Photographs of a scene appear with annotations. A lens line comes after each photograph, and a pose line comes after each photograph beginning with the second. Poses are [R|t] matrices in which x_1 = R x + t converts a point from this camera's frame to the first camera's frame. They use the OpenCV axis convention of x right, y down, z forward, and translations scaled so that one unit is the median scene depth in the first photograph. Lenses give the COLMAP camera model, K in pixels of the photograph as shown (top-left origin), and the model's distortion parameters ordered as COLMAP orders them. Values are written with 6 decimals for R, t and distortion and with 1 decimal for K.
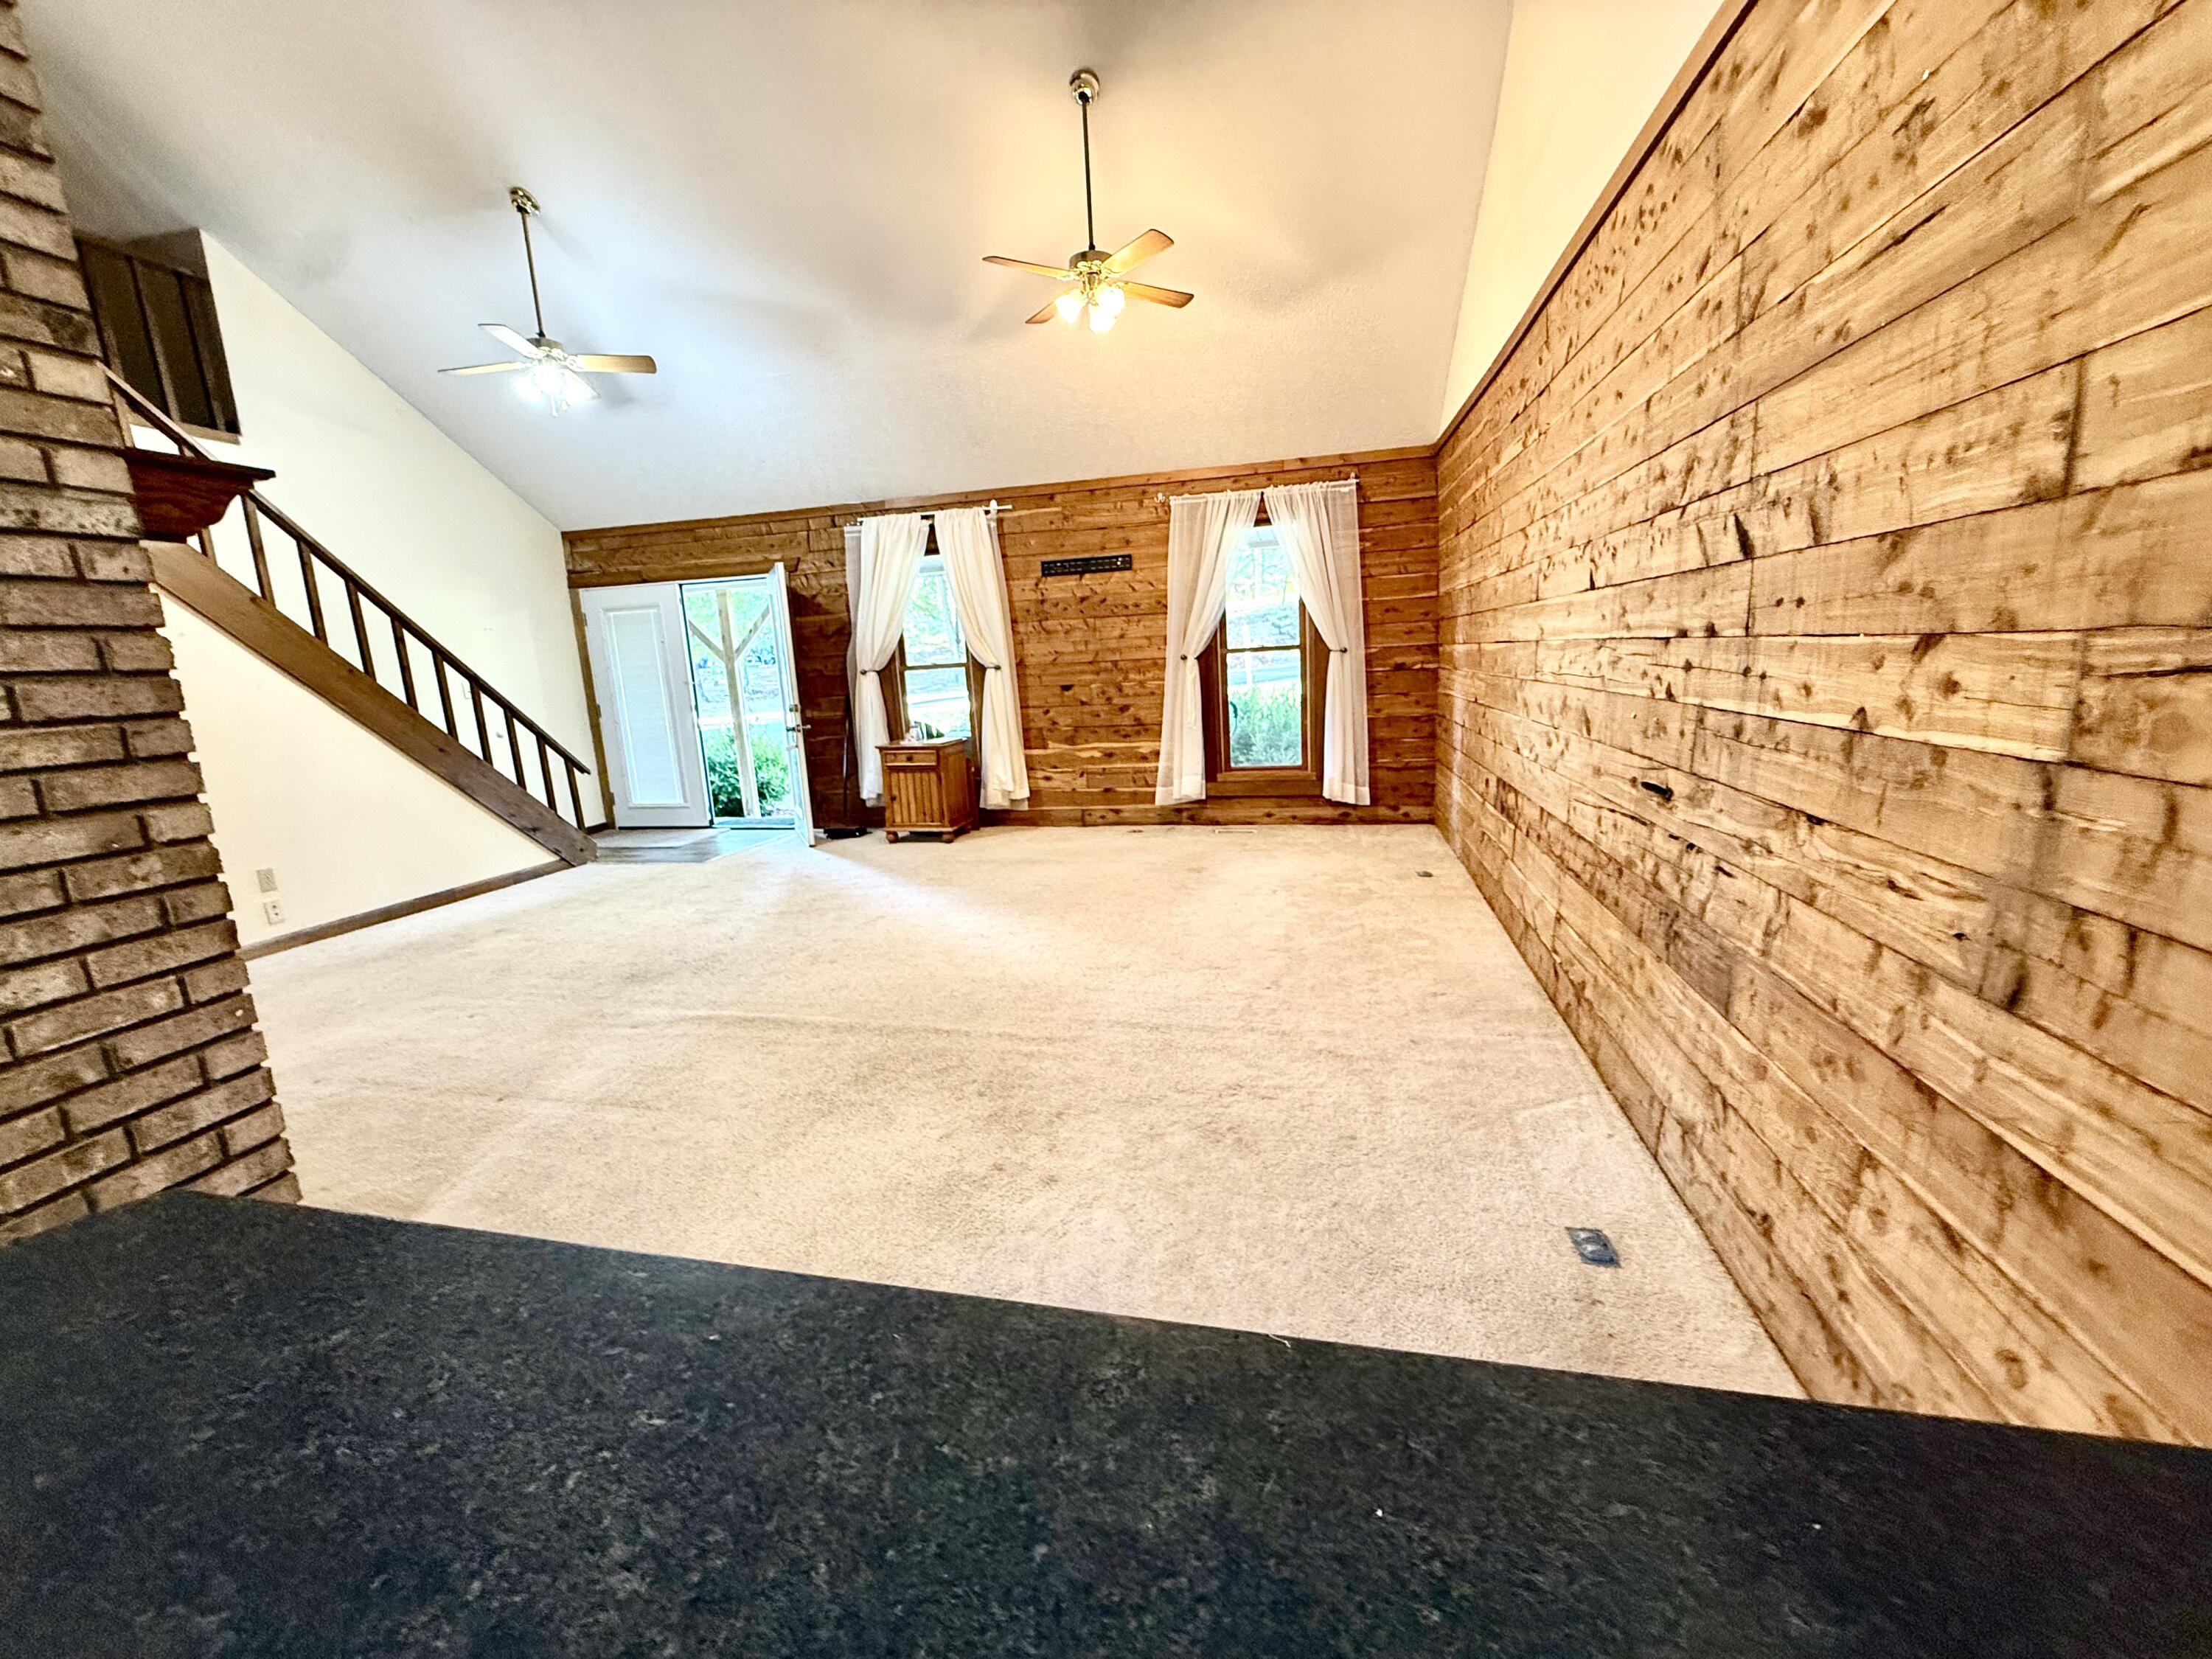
lens RADIAL K [[877.2, 0, 1108.8], [0, 877.2, 824.5], [0, 0, 1]] dist [0.002747, -0.000177]
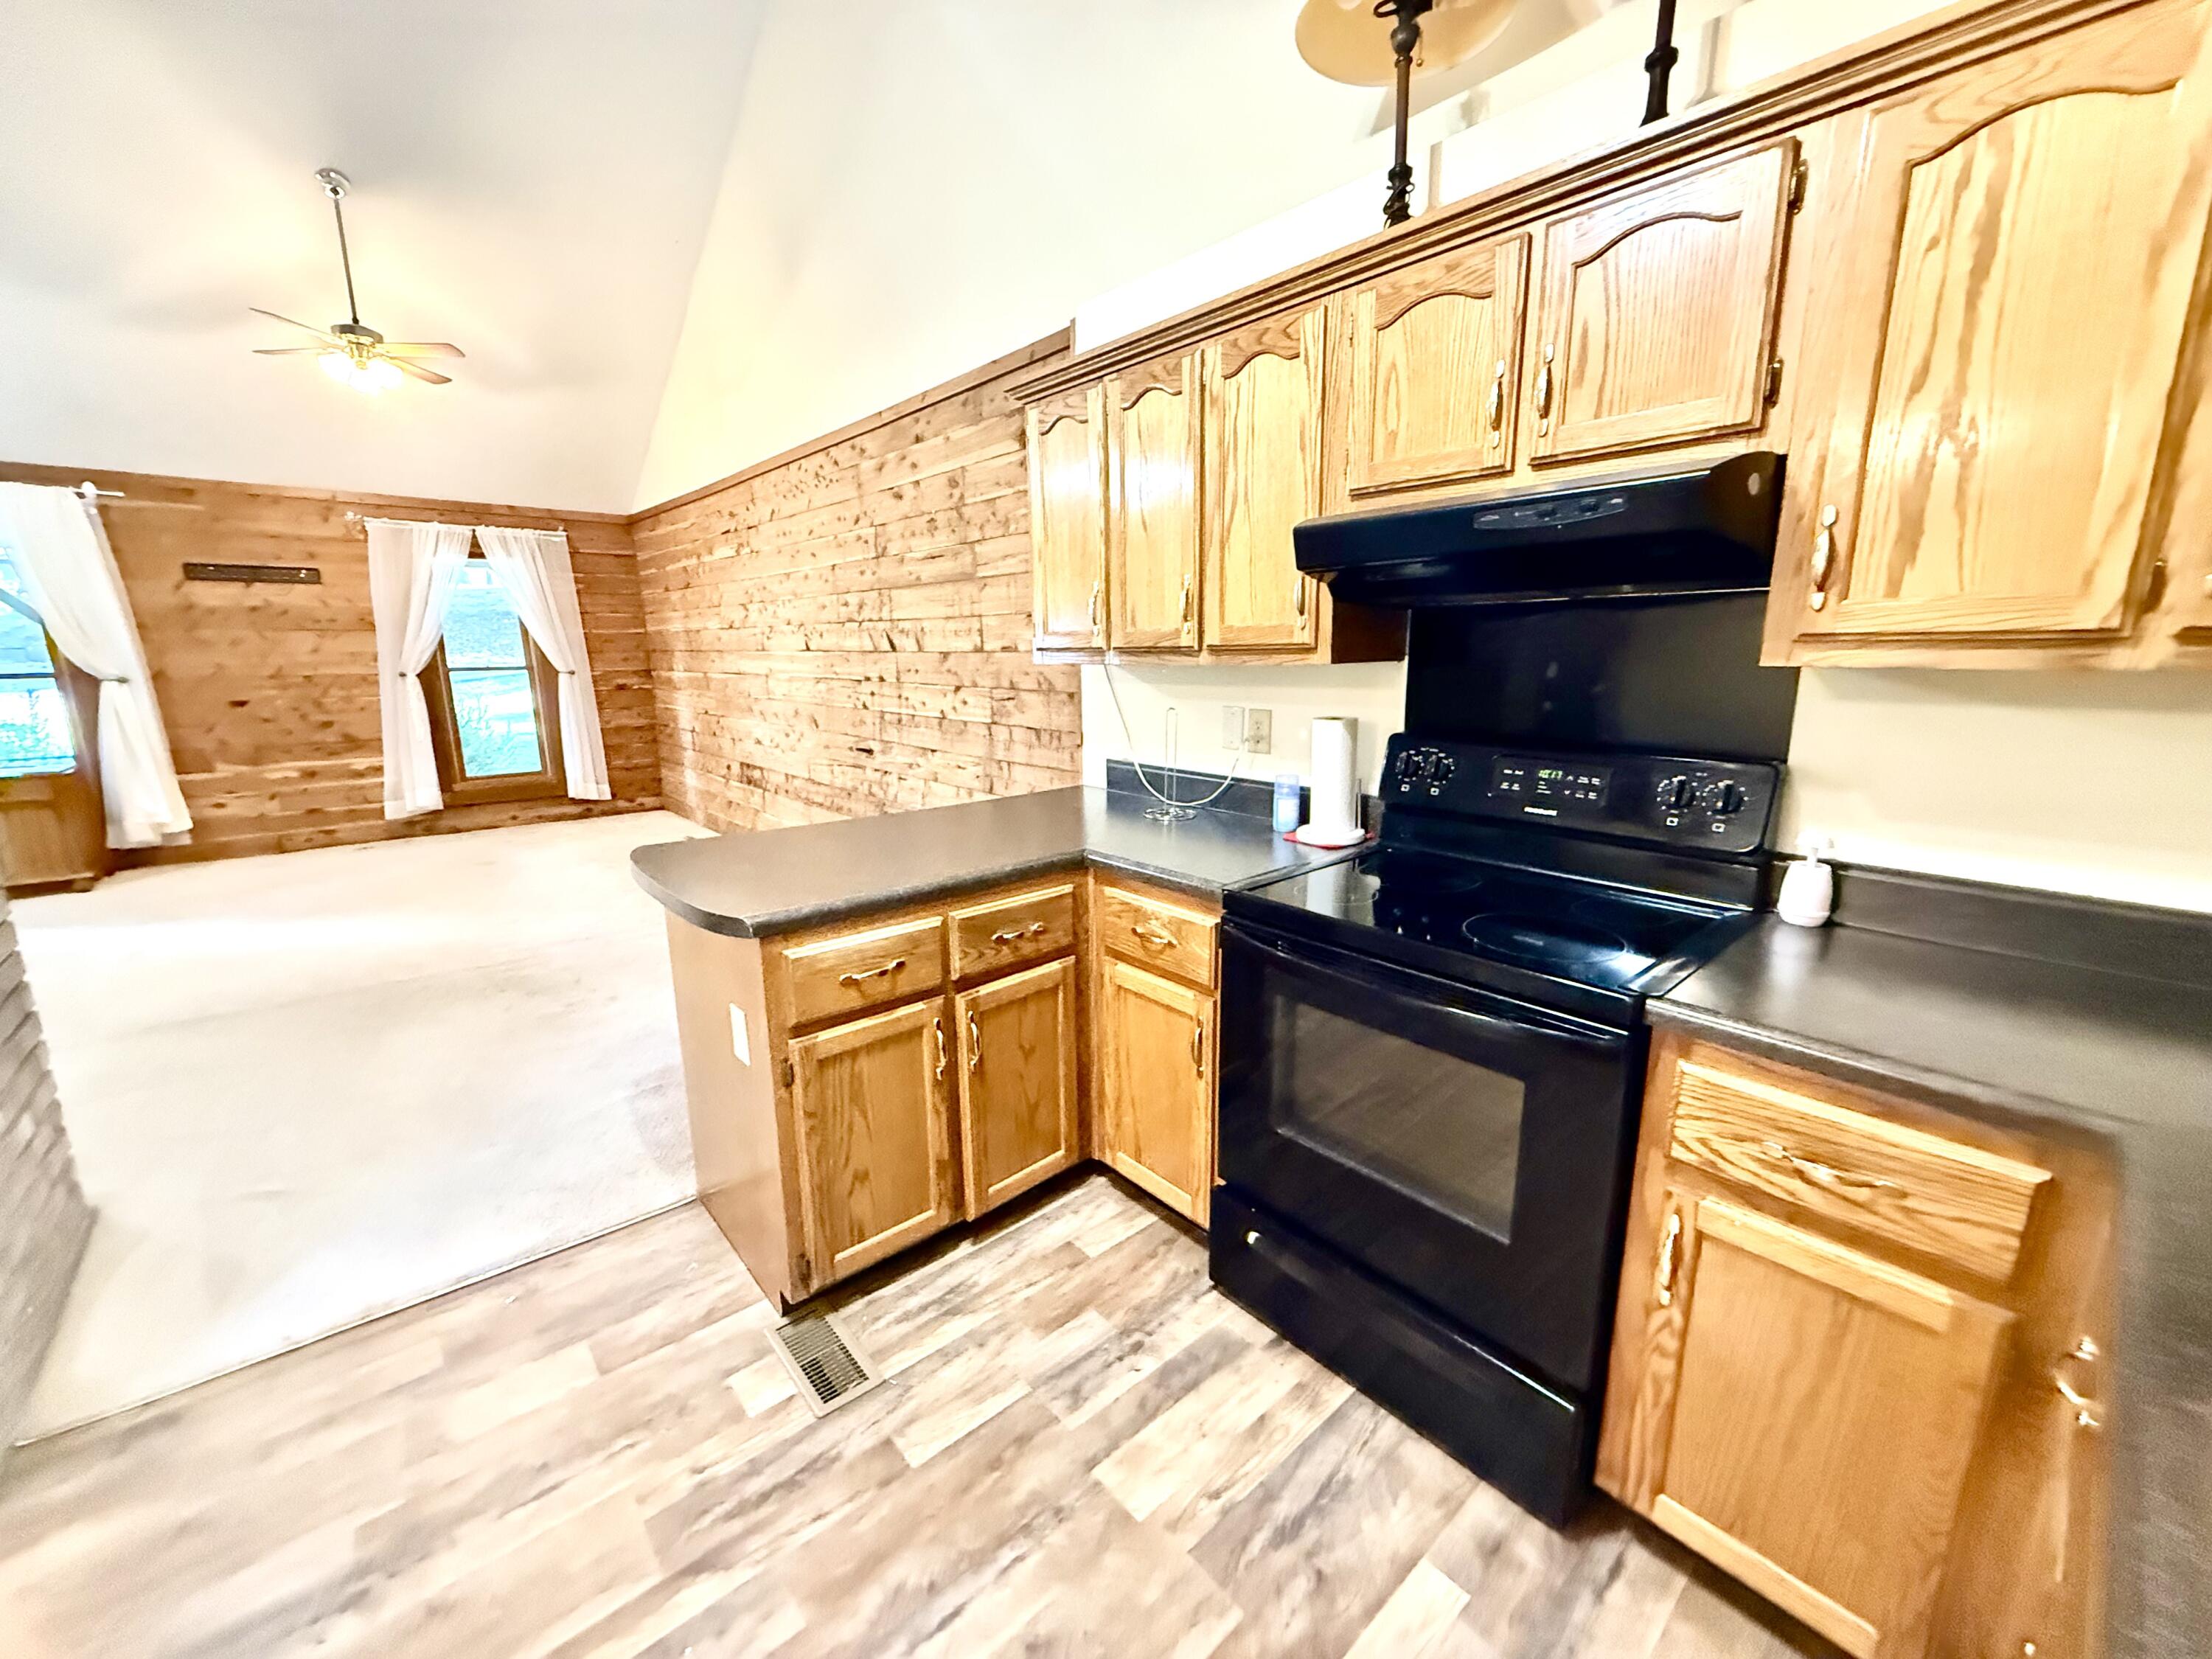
lens RADIAL K [[877.2, 0, 1104.2], [0, 877.2, 826.8], [0, 0, 1]] dist [0.002747, -0.000177]
pose [[0.579045, -0.114880, 0.807161, -0.308550], [0.127105, 0.990638, 0.049810, 0.044086], [-0.805327, 0.073752, 0.588226, -0.281116]]
